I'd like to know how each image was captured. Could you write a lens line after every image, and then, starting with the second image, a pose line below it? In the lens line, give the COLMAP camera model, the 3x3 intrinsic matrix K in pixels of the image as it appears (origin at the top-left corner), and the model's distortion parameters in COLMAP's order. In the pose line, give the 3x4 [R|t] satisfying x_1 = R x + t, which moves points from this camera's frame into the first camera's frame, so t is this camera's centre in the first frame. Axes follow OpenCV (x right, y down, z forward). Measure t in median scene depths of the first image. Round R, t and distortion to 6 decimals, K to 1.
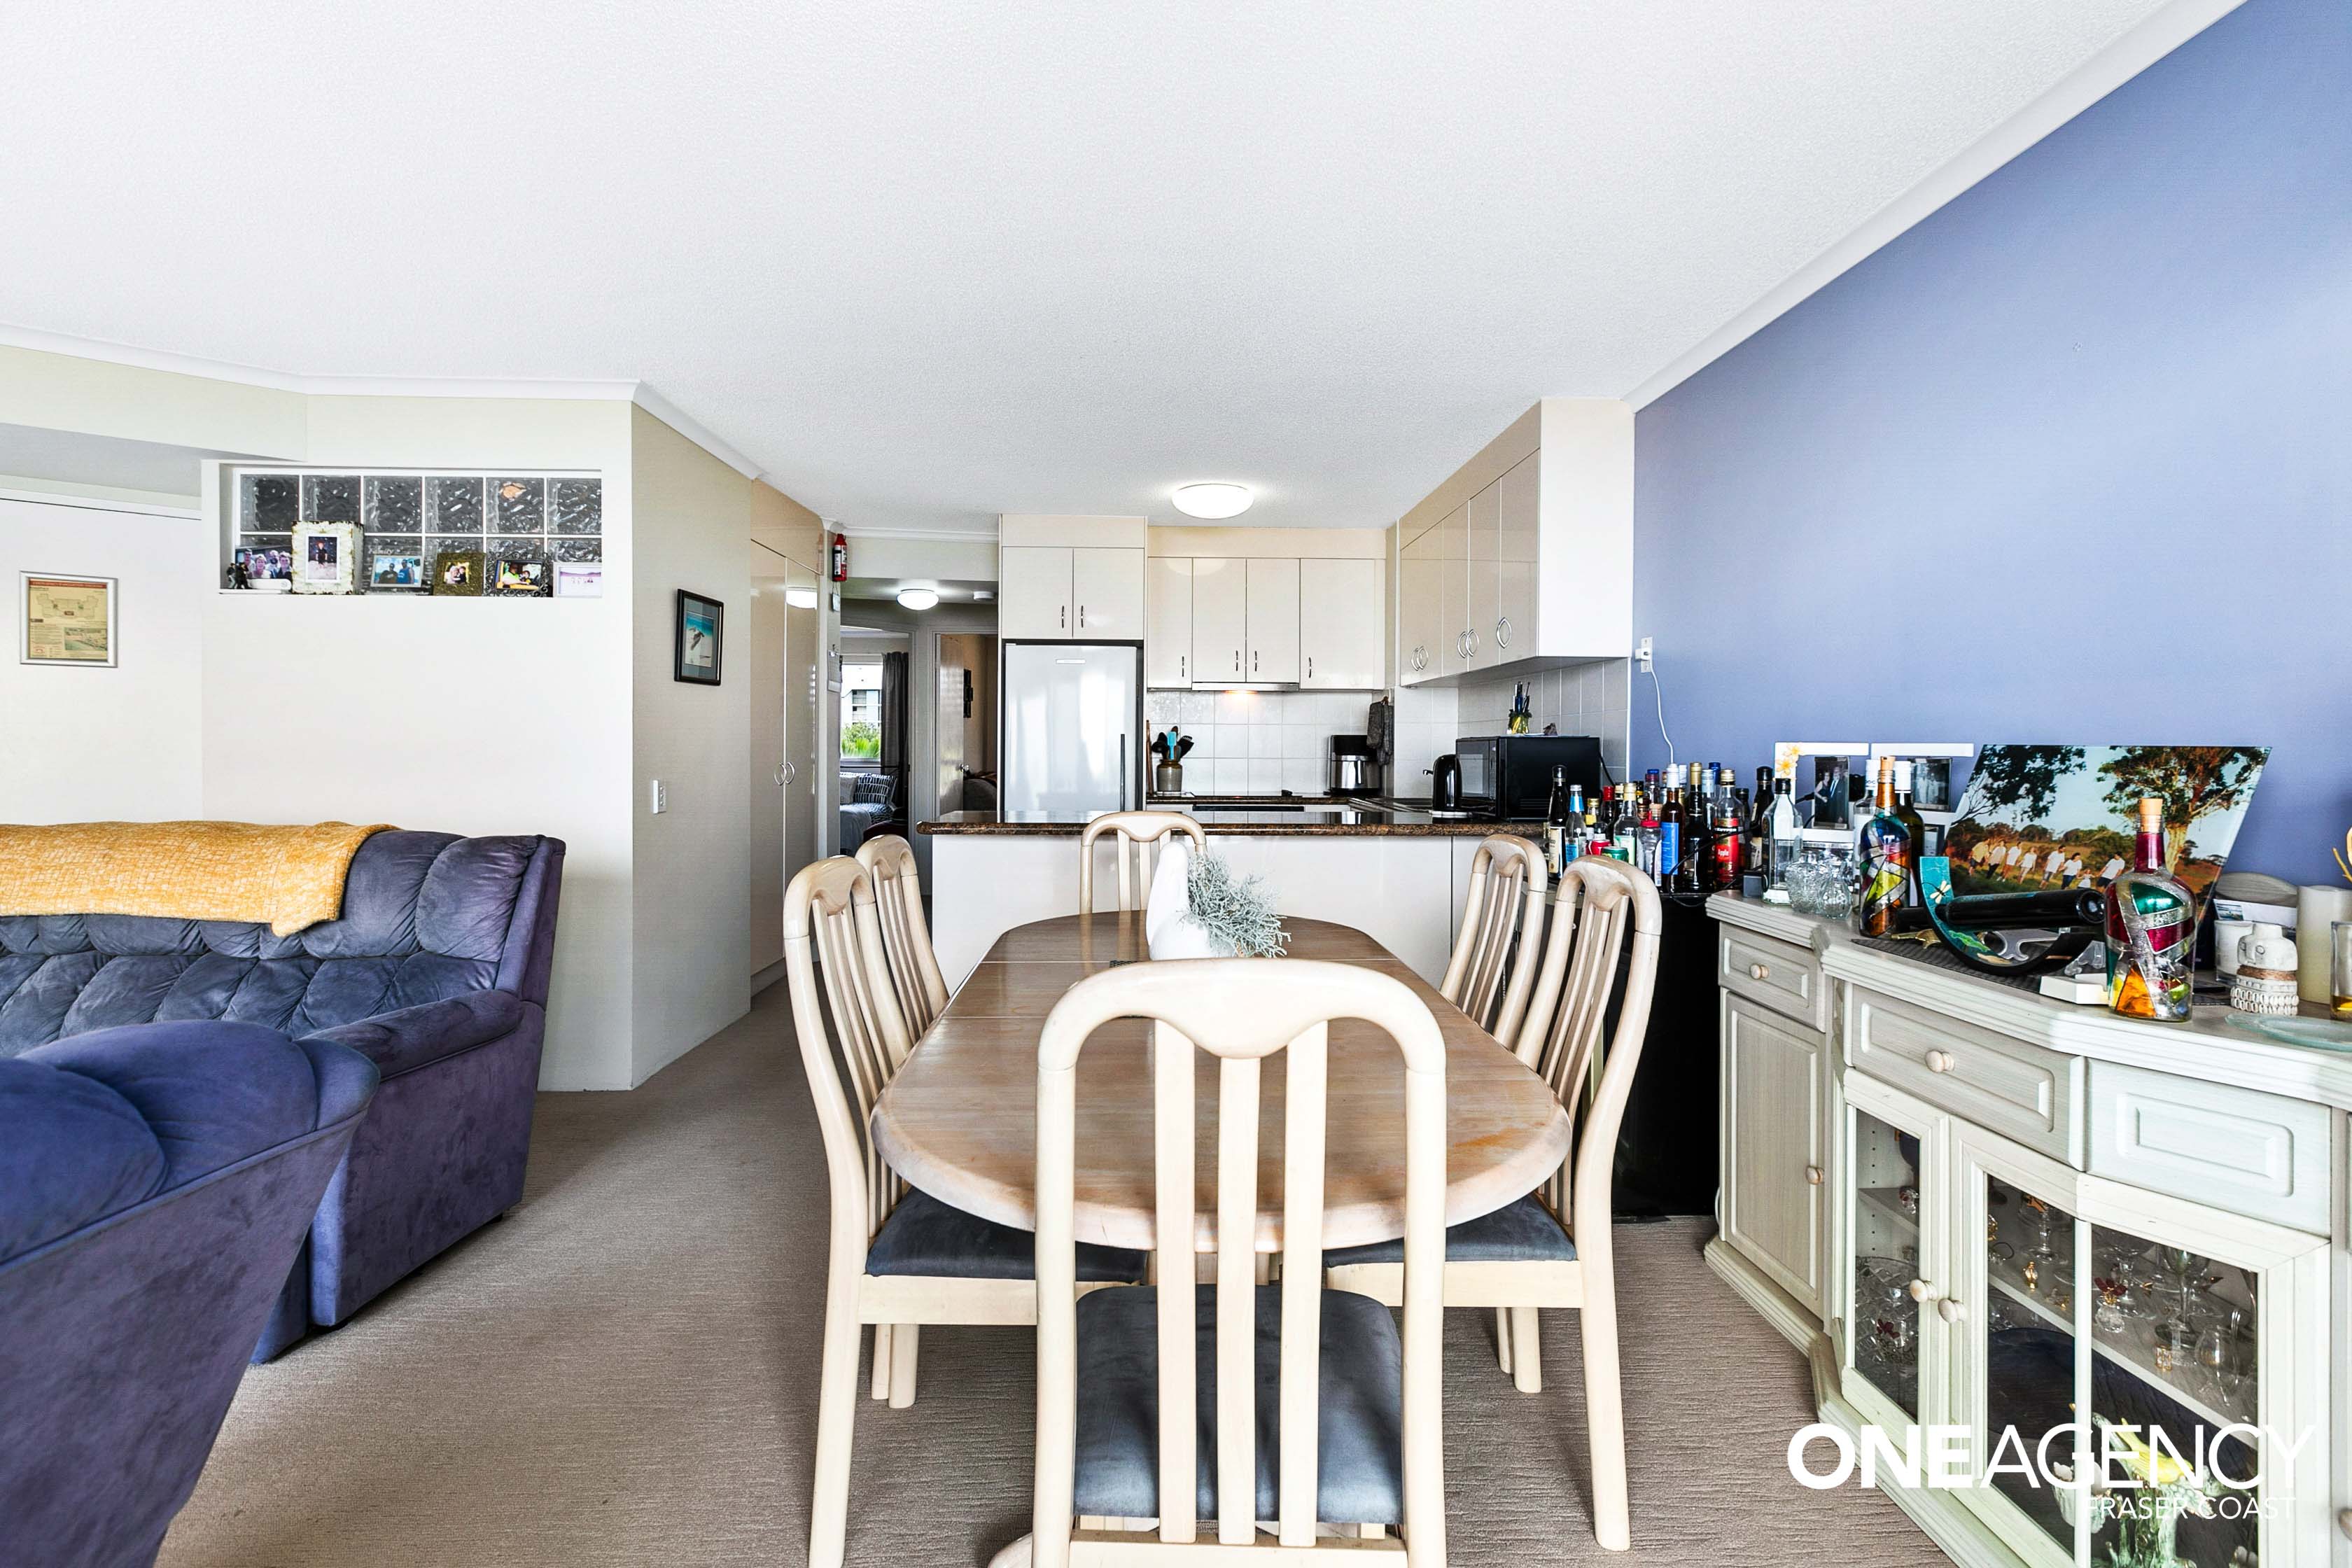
lens RADIAL K [[1090.7, 0, 1176.0], [0, 1090.7, 784.0], [0, 0, 1]] dist [-0.000233, 0.000029]
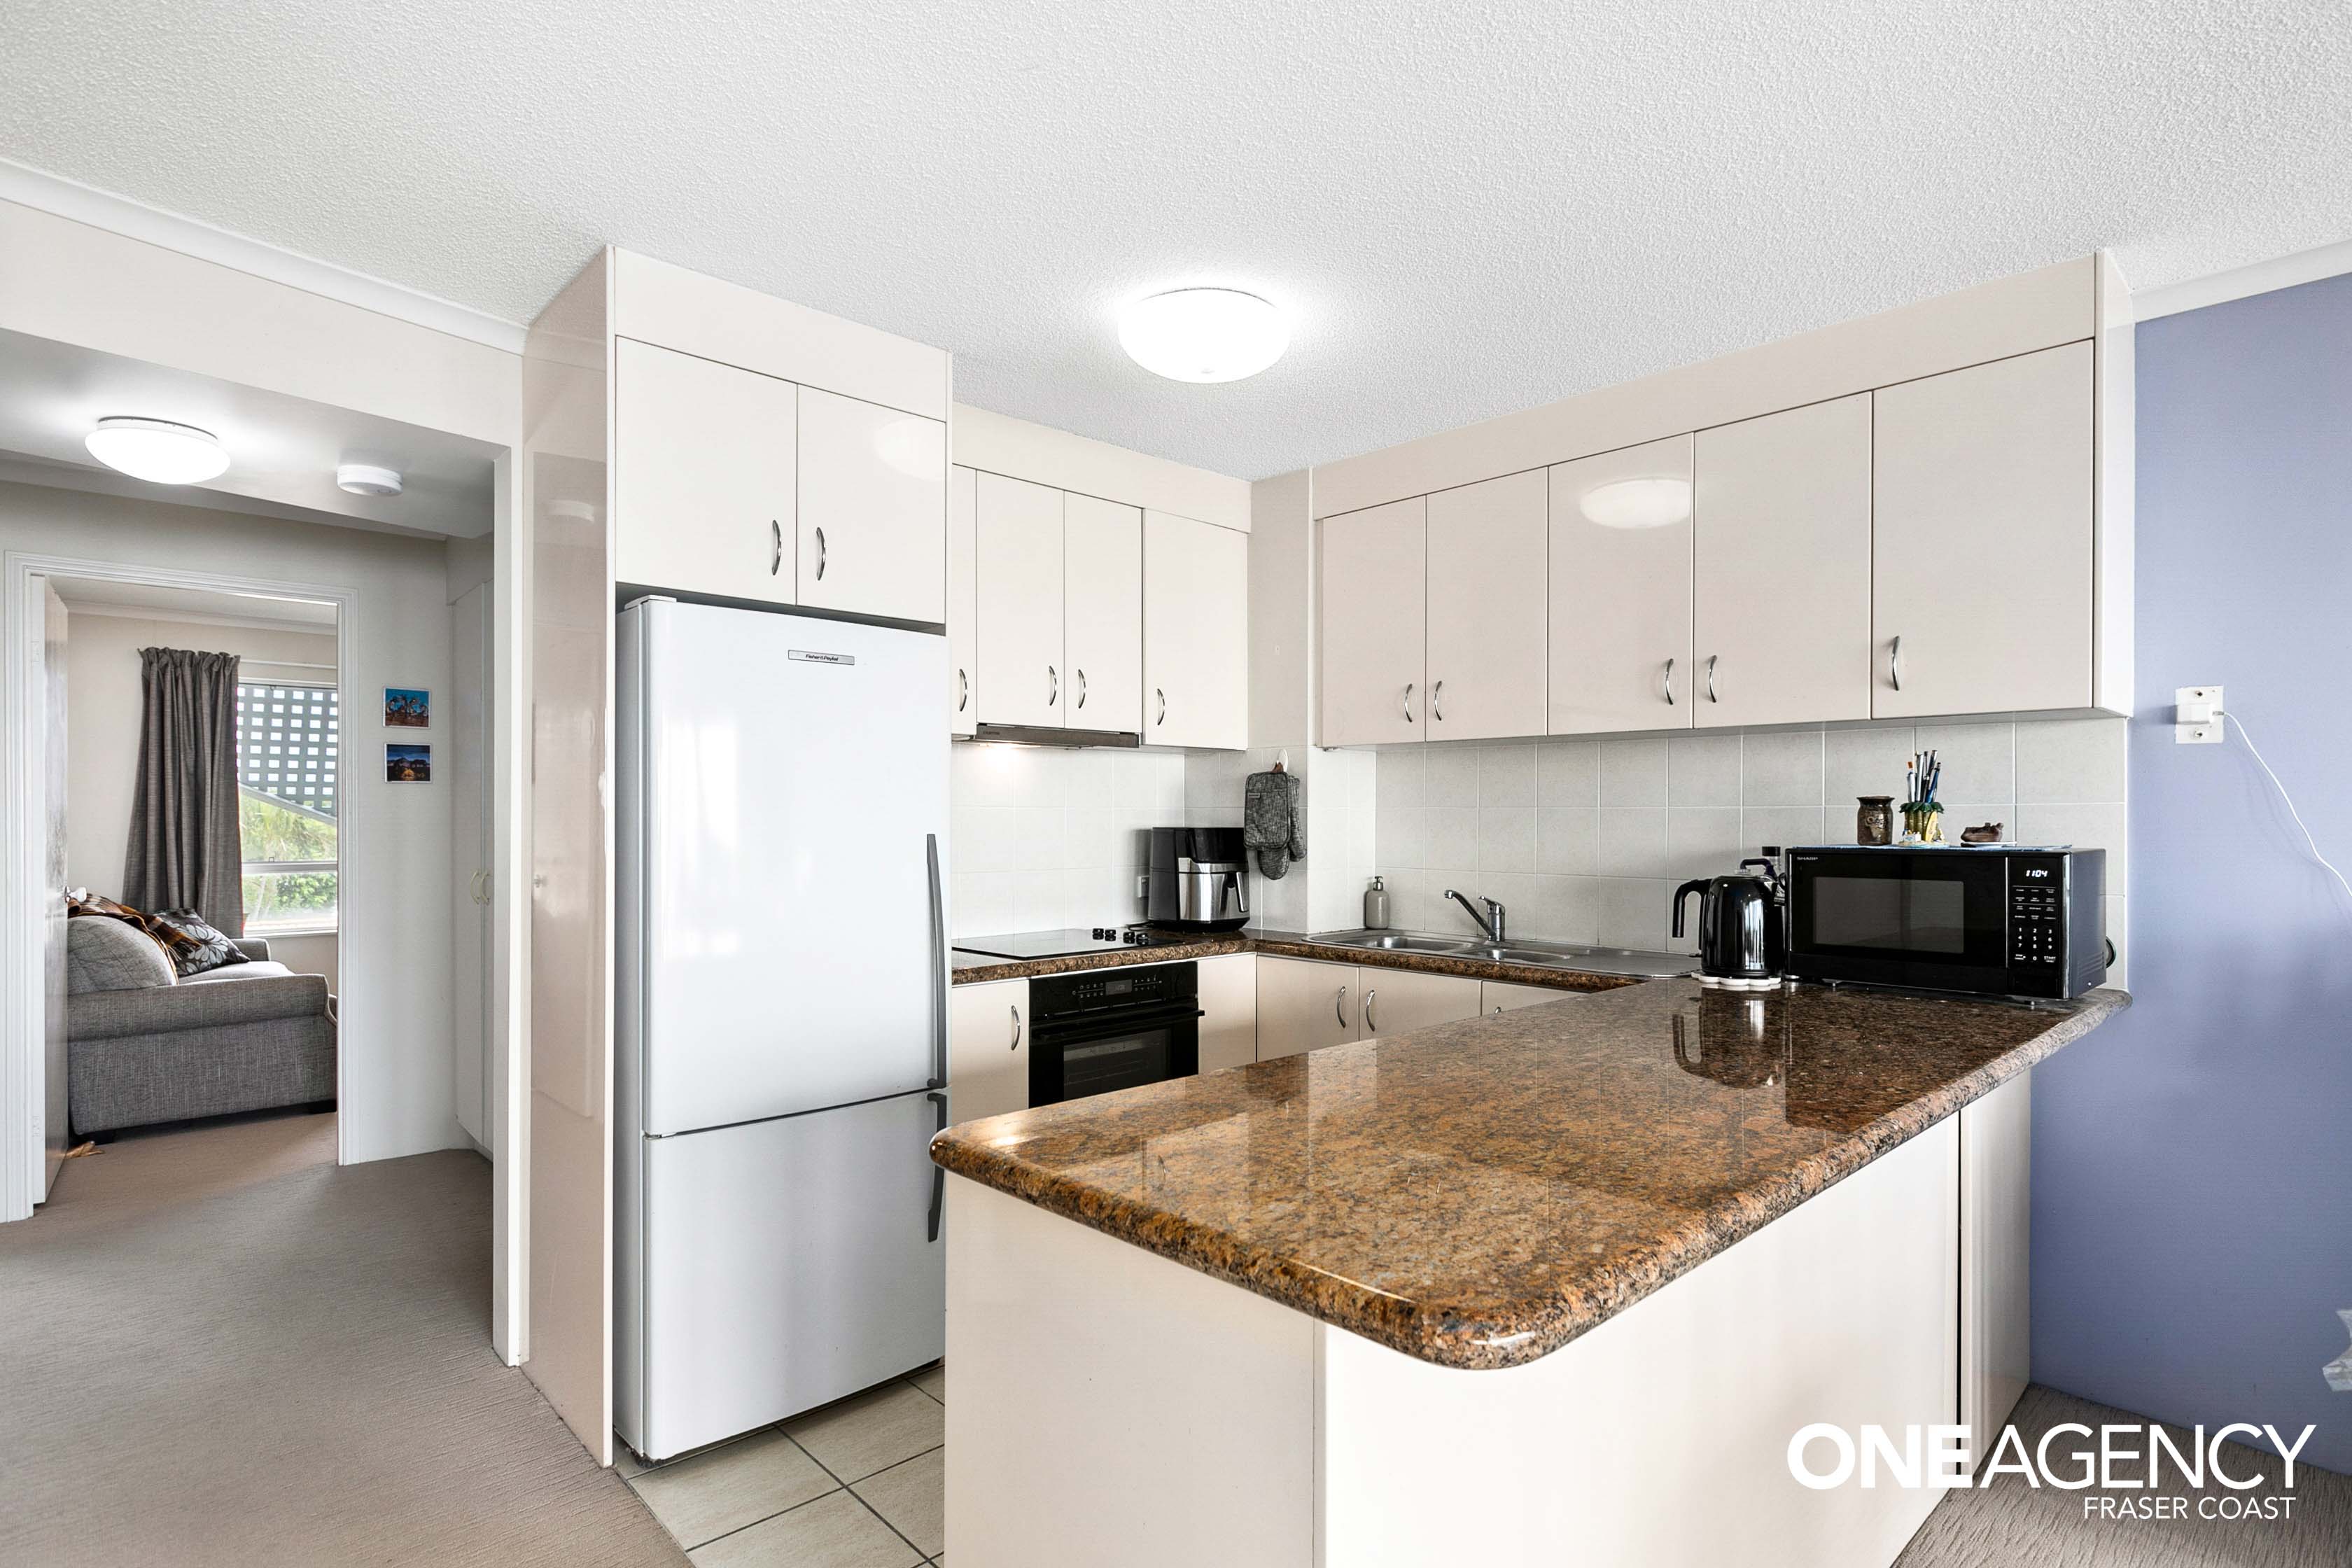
lens RADIAL K [[1204.4, 0, 1176.0], [0, 1204.4, 784.0], [0, 0, 1]] dist [0.001454, 0.000012]
pose [[0.753241, 0.015753, 0.657555, -0.277988], [0.023683, 0.998415, -0.051049, -0.036156], [-0.657318, 0.054025, 0.751675, 0.539928]]
